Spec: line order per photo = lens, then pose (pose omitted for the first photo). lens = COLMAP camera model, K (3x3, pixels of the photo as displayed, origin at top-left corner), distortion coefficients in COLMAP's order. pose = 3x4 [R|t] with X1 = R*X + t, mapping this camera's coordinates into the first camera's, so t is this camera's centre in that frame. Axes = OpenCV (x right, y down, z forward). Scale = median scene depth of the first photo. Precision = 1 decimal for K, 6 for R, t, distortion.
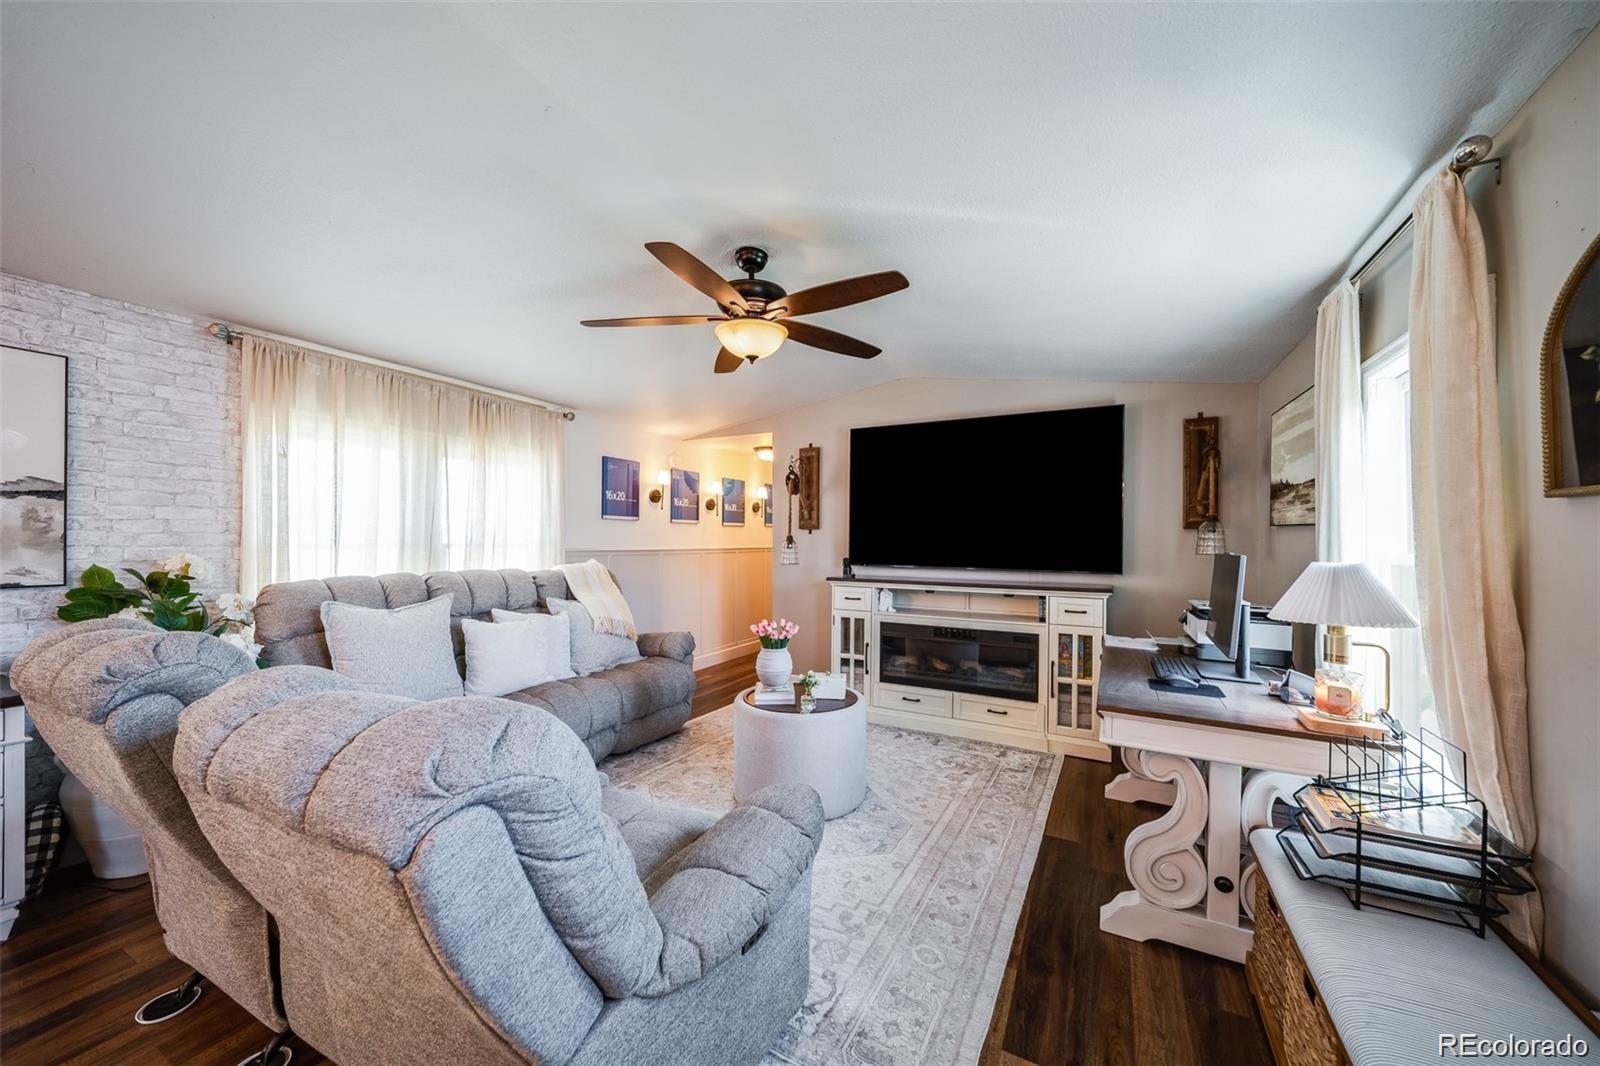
lens RADIAL K [[565.2, 0, 803.7], [0, 565.2, 537.2], [0, 0, 1]] dist [-0.000614, -0.000182]
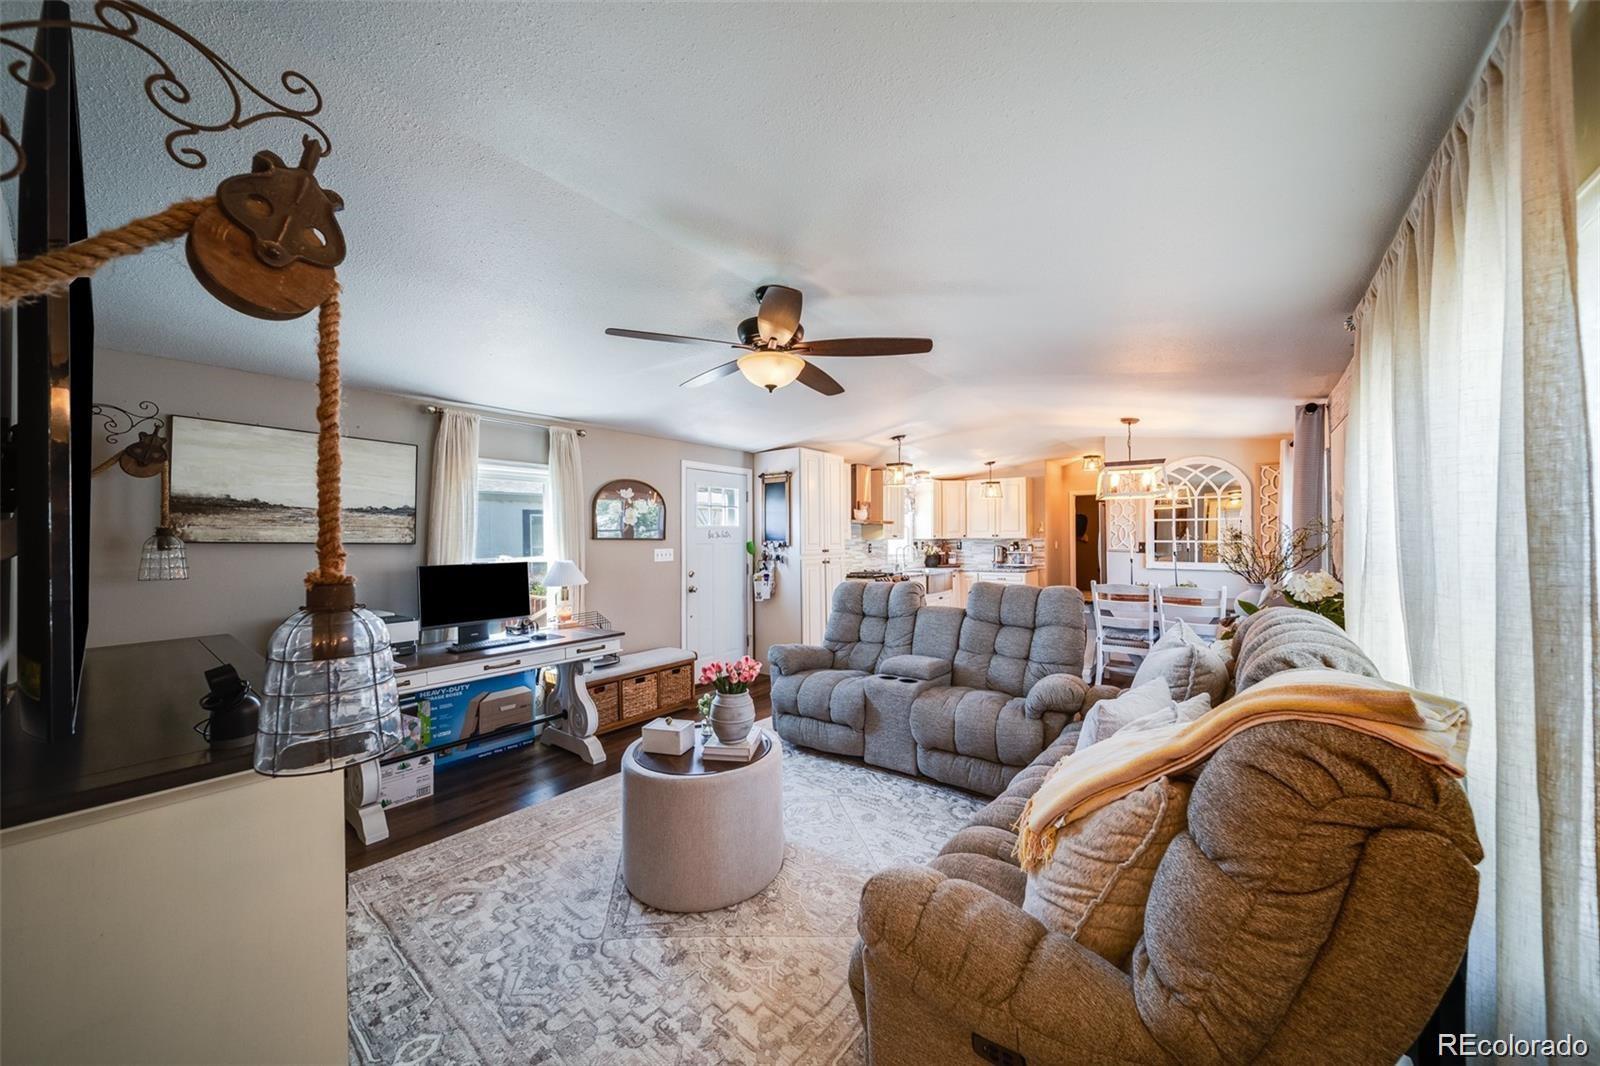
lens RADIAL K [[565.2, 0, 803.7], [0, 565.2, 537.2], [0, 0, 1]] dist [-0.000614, -0.000182]
pose [[-0.988085, 0.003763, 0.153863, -0.246420], [0.002966, 0.999981, -0.005408, -0.016850], [-0.153881, -0.004887, -0.988077, 1.593175]]
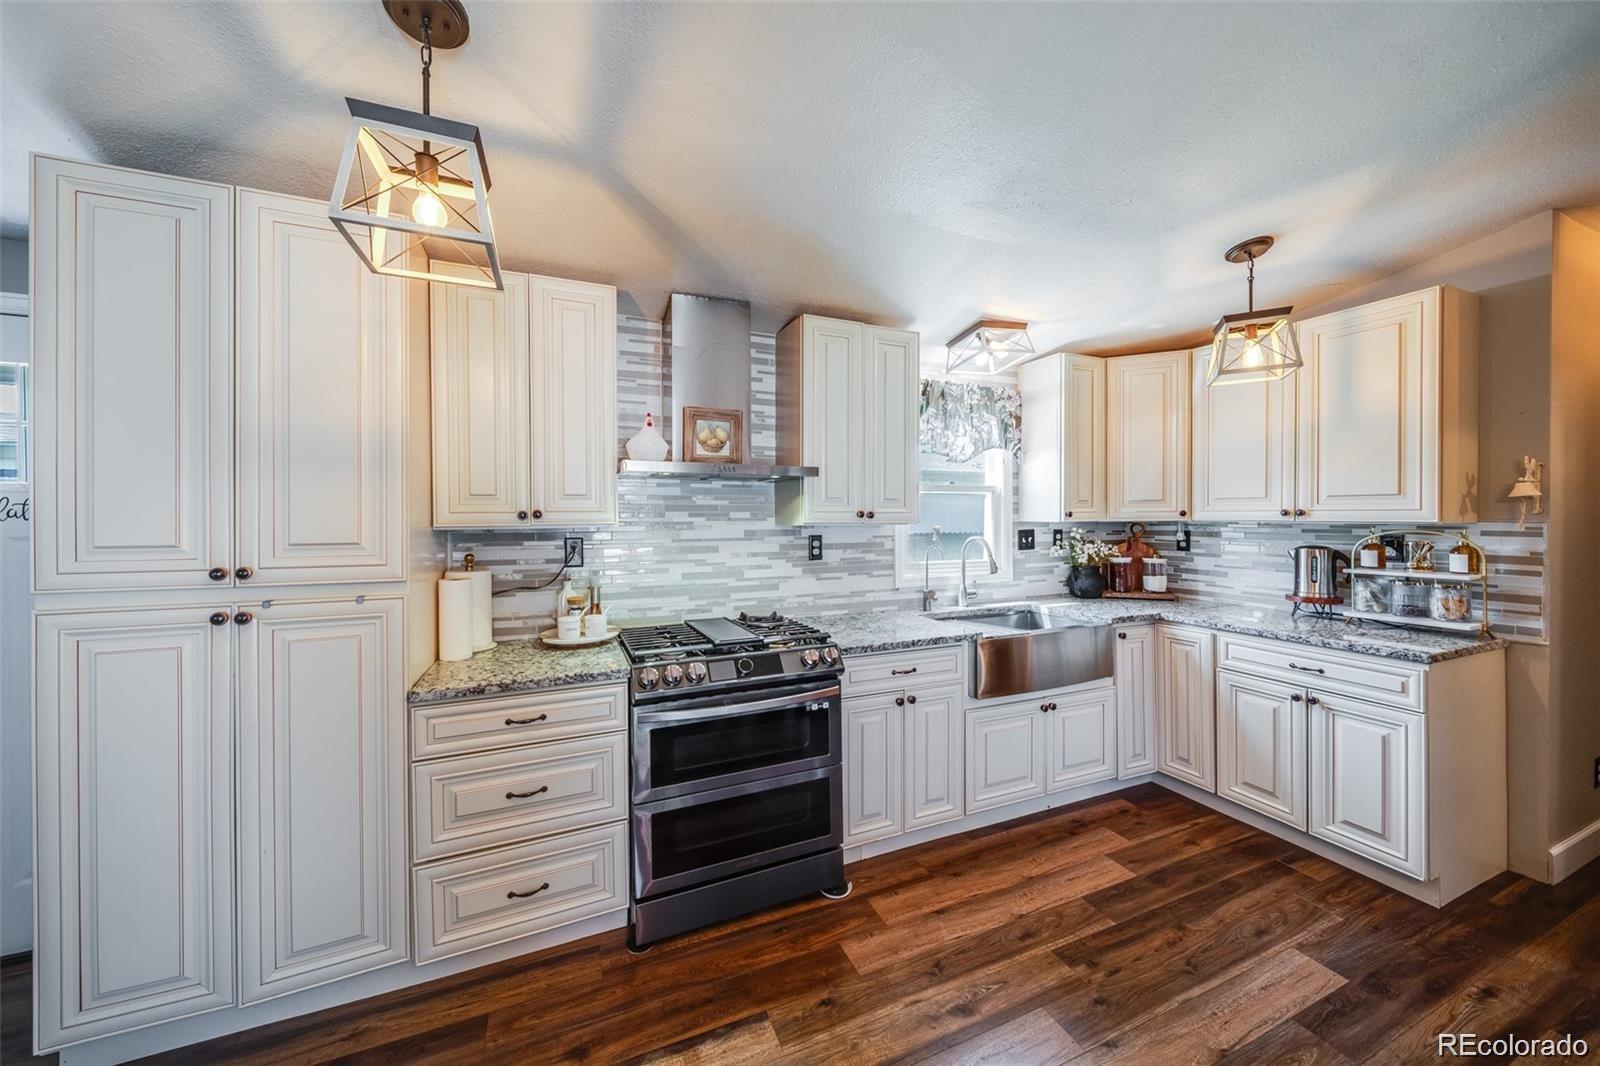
lens RADIAL K [[562.7, 0, 795.3], [0, 562.7, 519.6], [0, 0, 1]] dist [-0.000077, -0.000276]
pose [[-0.780116, -0.002717, 0.625629, -0.670410], [-0.000521, 0.999993, 0.003694, -0.028775], [-0.625634, 0.002556, -0.780112, -0.096969]]
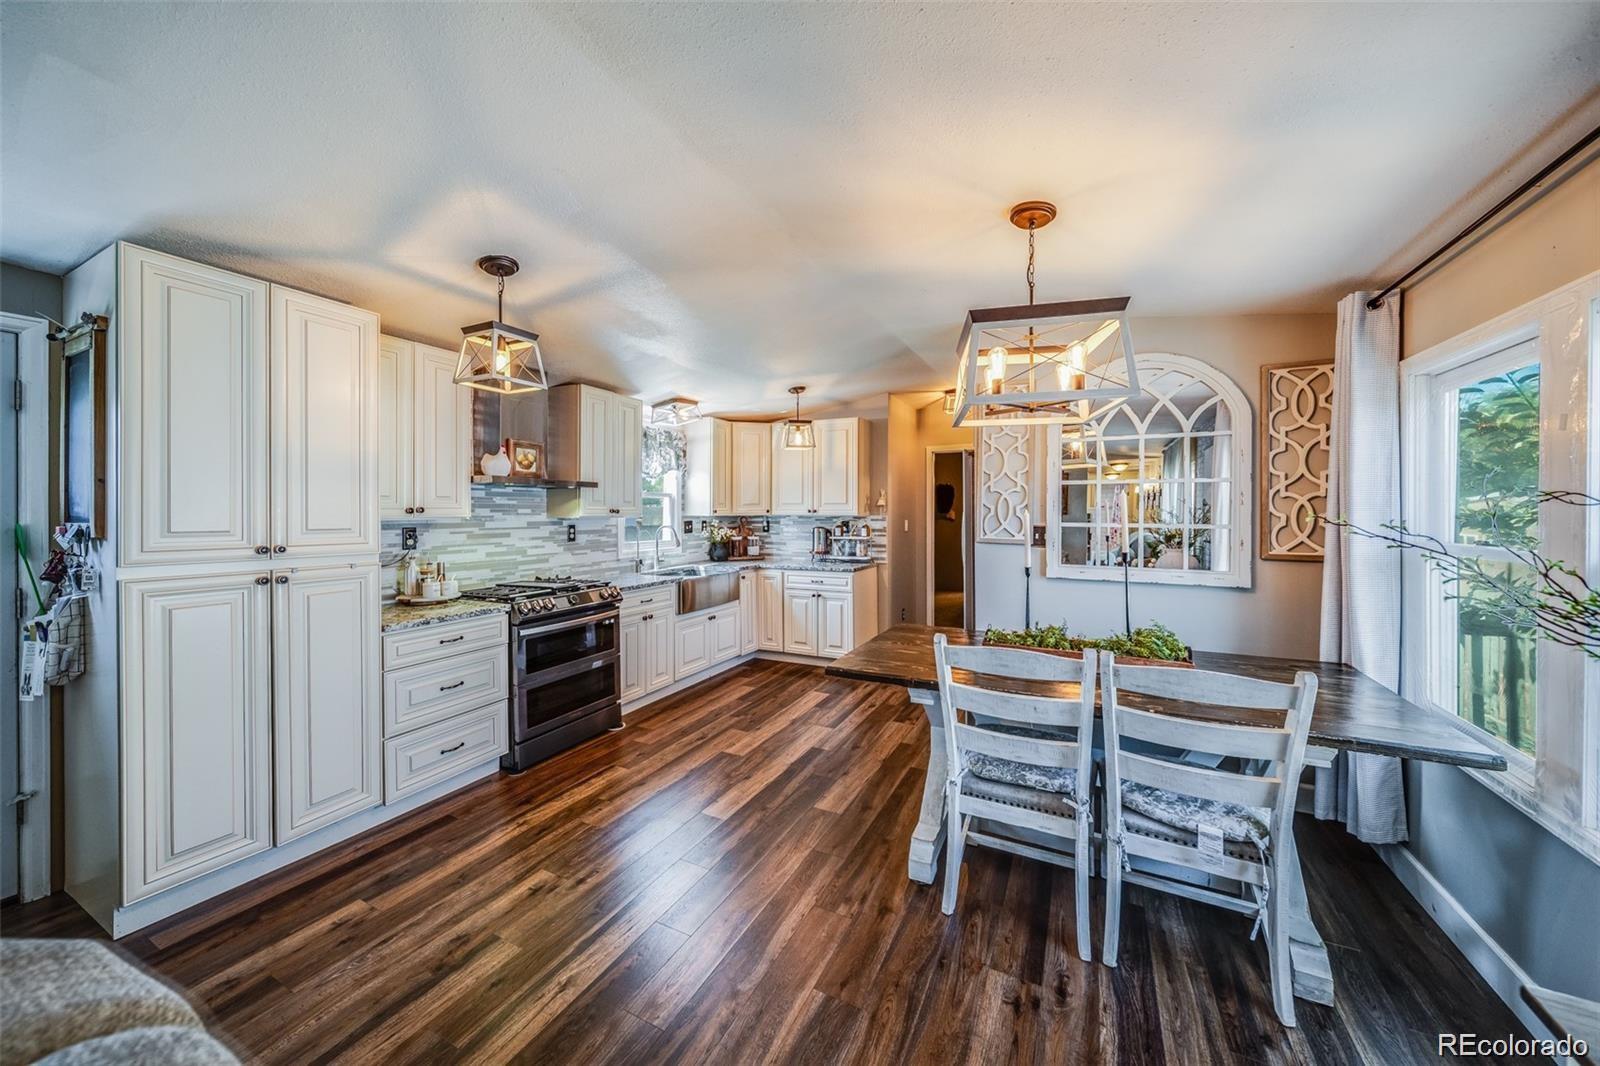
lens RADIAL K [[565.2, 0, 799.1], [0, 565.2, 513.5], [0, 0, 1]] dist [-0.000184, -0.000053]
pose [[-0.999555, -0.001070, -0.029815, -0.633262], [-0.001030, 0.999999, -0.001379, -0.026085], [0.029817, -0.001347, -0.999554, 0.508755]]
